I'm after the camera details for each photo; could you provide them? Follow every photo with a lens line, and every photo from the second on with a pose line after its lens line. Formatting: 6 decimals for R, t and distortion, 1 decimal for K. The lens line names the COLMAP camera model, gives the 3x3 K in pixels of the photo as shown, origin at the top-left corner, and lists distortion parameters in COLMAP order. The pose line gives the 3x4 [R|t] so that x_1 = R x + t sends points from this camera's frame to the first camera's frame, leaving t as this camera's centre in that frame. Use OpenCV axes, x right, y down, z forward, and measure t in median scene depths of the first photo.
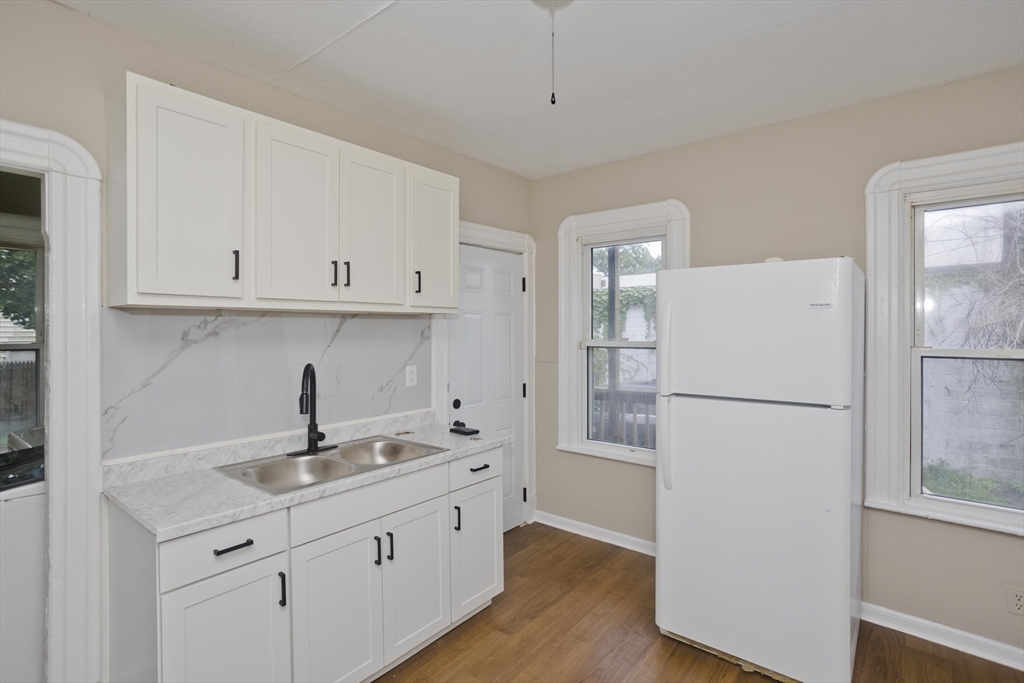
lens RADIAL K [[499.5, 0, 516.1], [0, 499.5, 349.5], [0, 0, 1]] dist [0.003226, 0.000180]
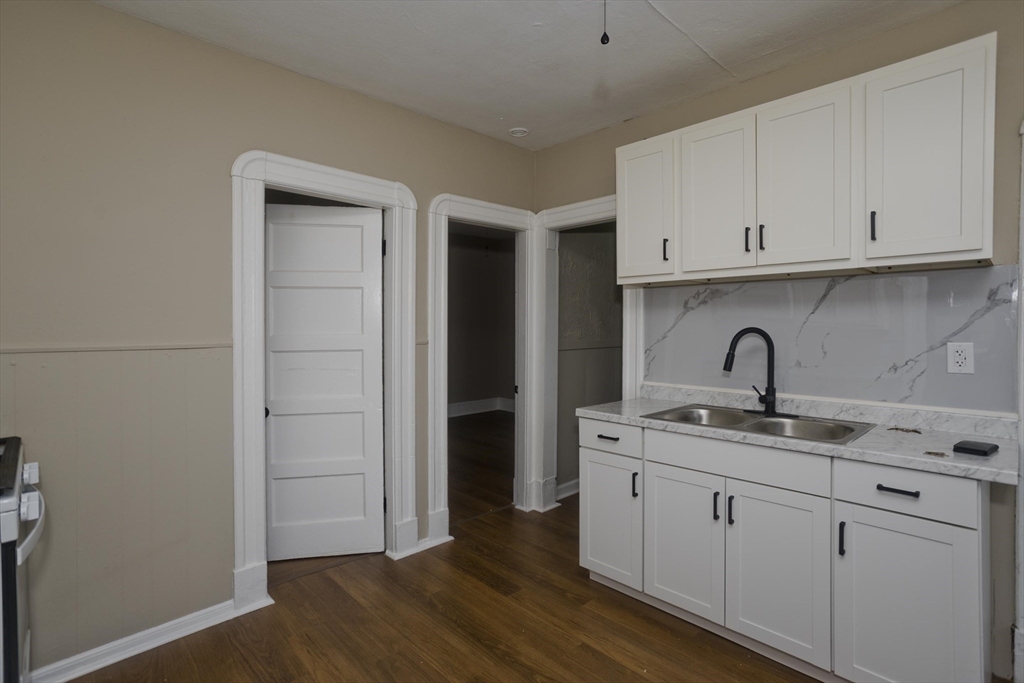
lens RADIAL K [[499.5, 0, 516.0], [0, 499.5, 340.7], [0, 0, 1]] dist [0.003226, 0.000180]
pose [[-0.099175, 0.036970, -0.994383, 0.726167], [-0.035158, 0.998555, 0.040631, 0.032498], [0.994449, 0.038990, -0.097732, 0.633335]]
